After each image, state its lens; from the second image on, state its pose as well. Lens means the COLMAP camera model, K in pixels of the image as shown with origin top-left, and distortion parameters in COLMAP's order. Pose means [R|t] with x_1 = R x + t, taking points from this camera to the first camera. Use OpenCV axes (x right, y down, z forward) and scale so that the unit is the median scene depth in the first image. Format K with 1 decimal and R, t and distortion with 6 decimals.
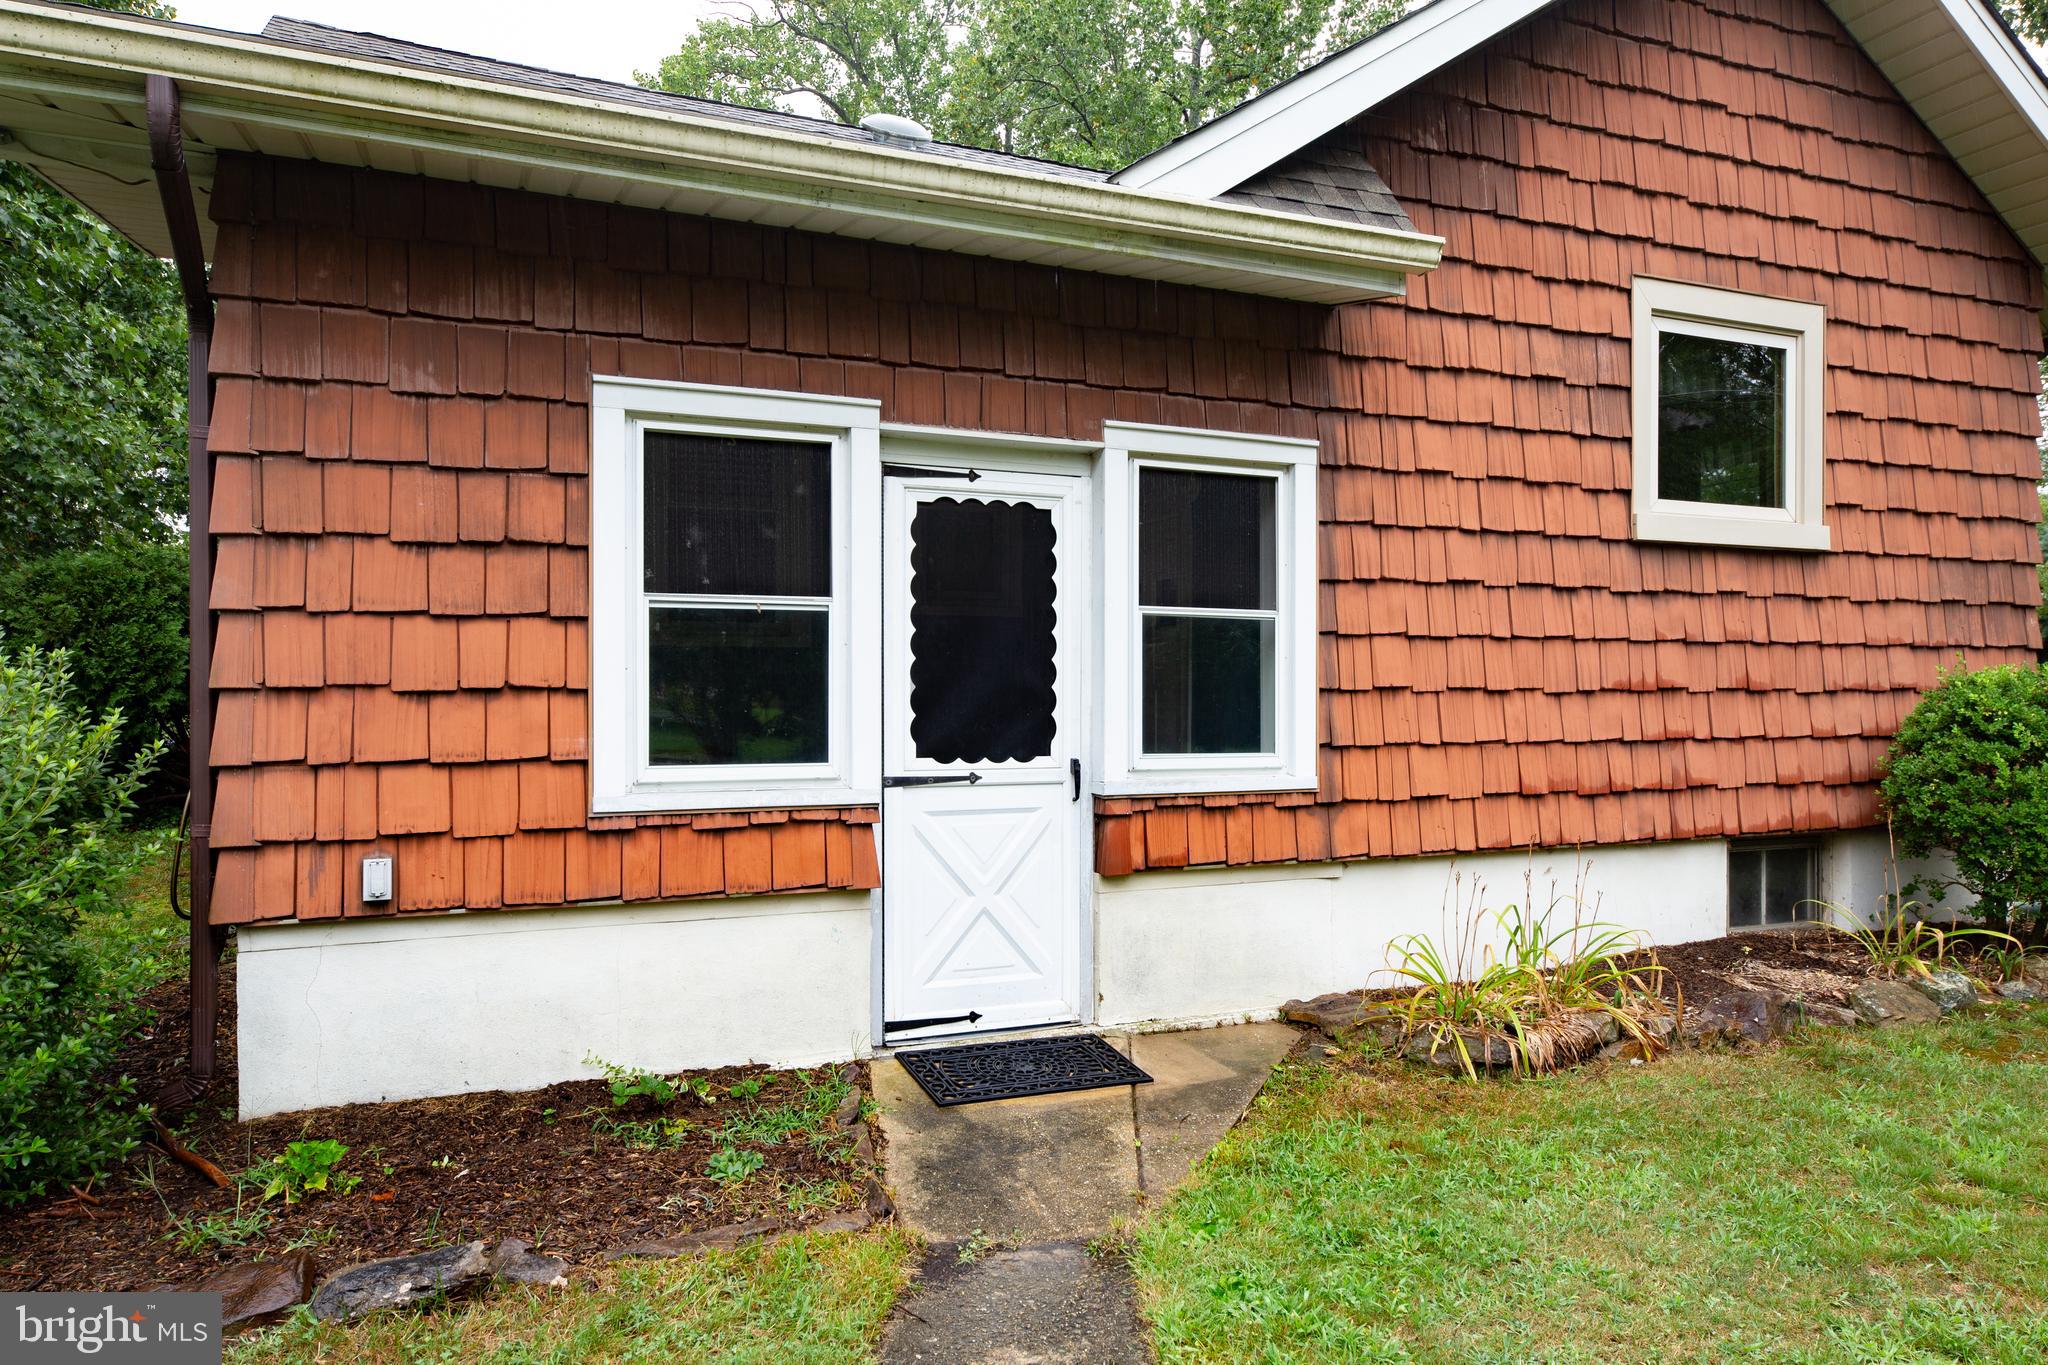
lens RADIAL K [[1312.6, 0, 1028.3], [0, 1312.6, 691.3], [0, 0, 1]] dist [0.002270, 0.023233]
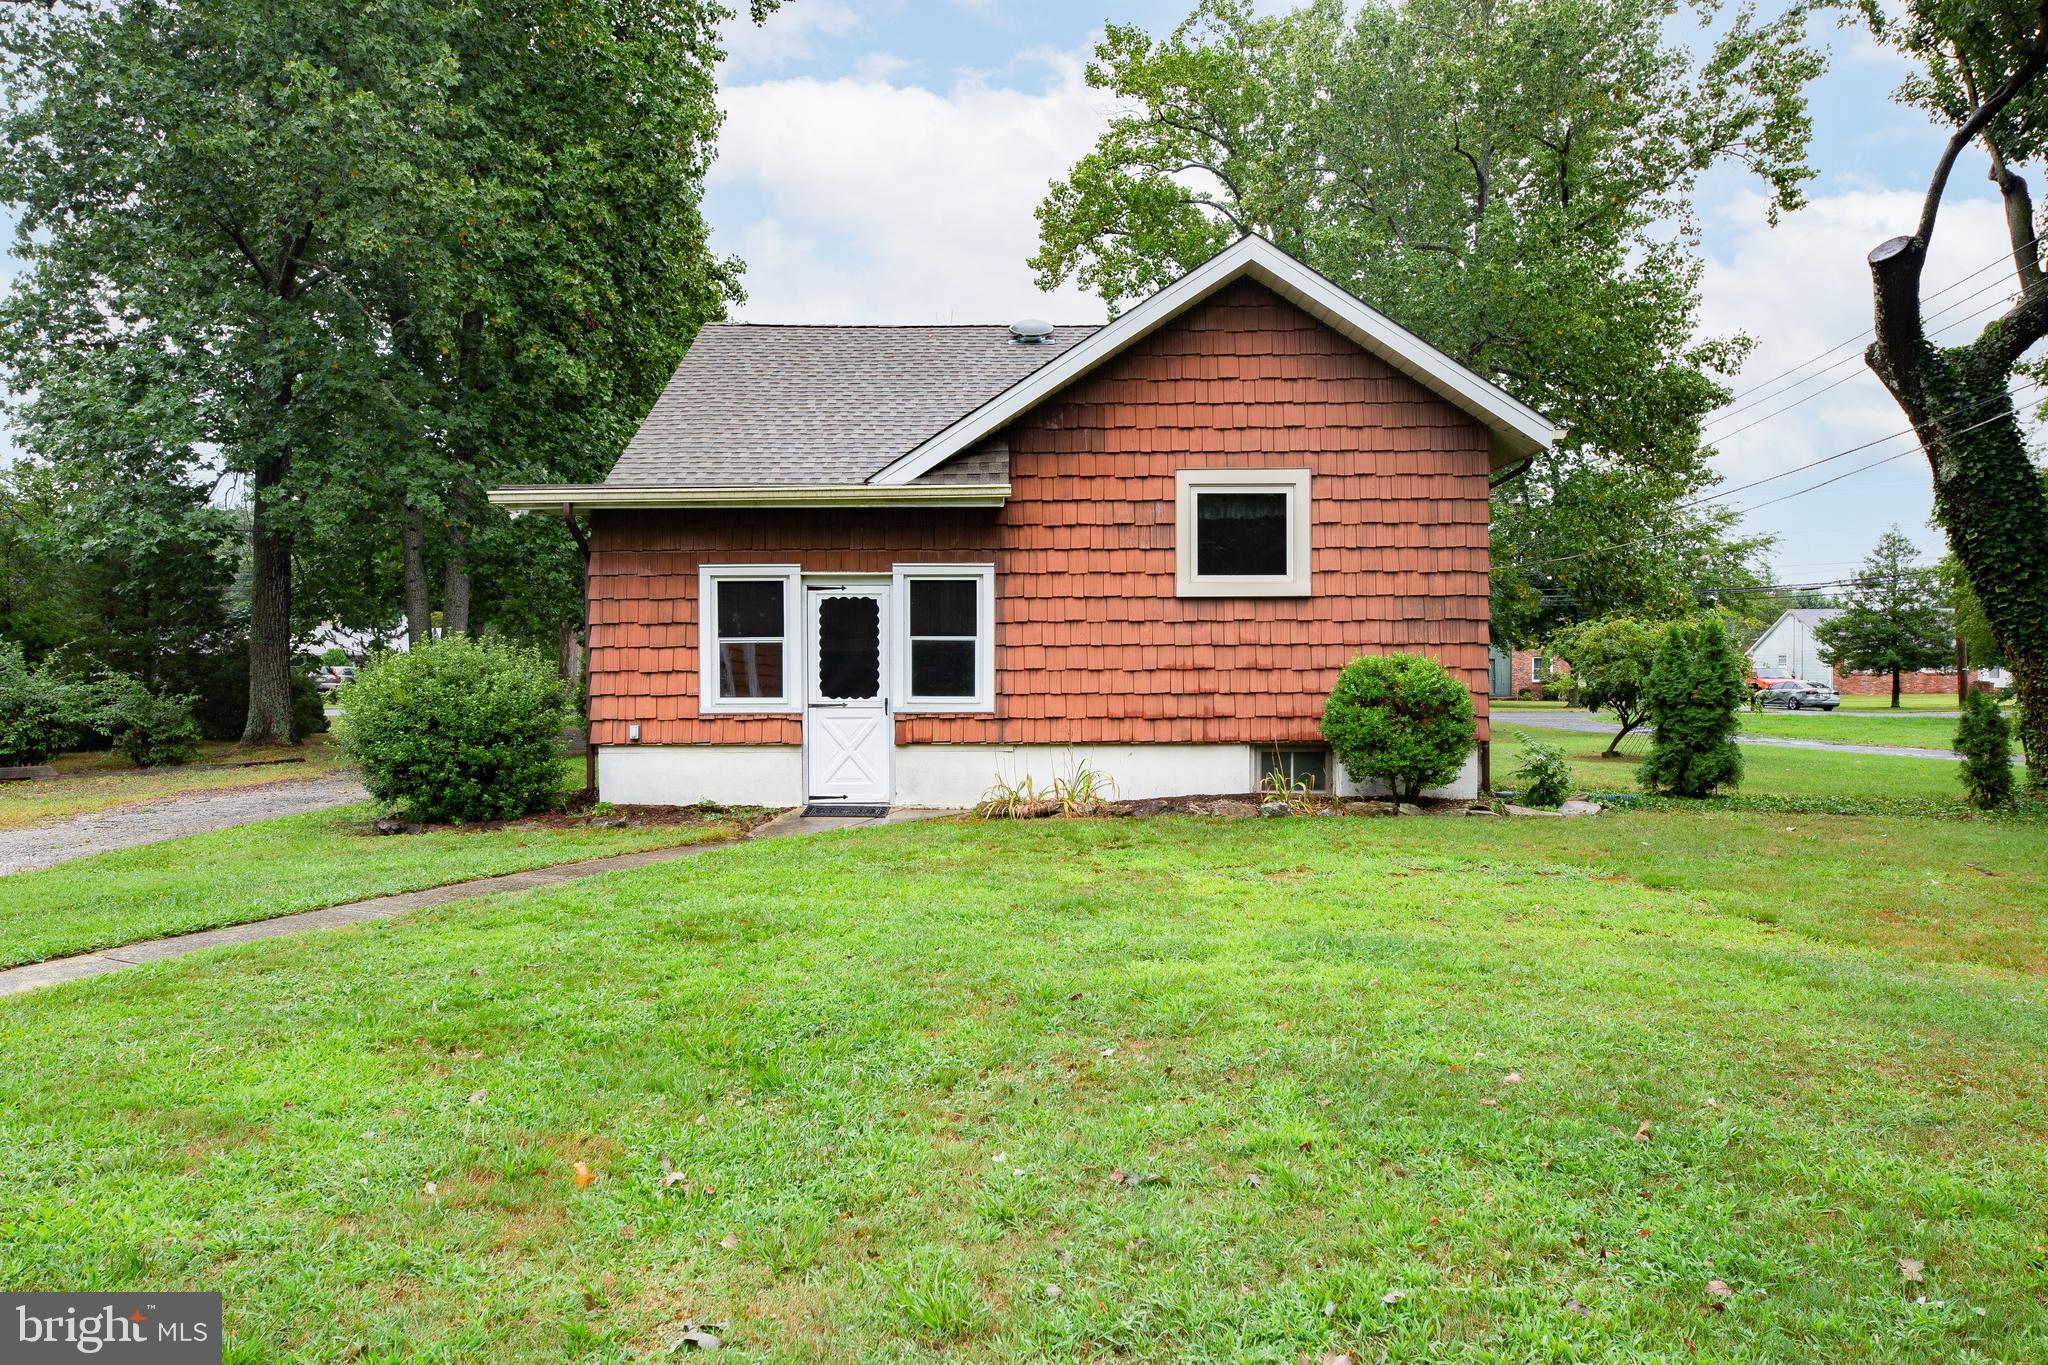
lens RADIAL K [[1312.6, 0, 1028.3], [0, 1312.6, 691.3], [0, 0, 1]] dist [0.002270, 0.023233]
pose [[0.920399, -0.000121, -0.390981, 1.169175], [0.004854, 0.999926, 0.011117, 0.010850], [0.390951, -0.012130, 0.920332, -1.111879]]
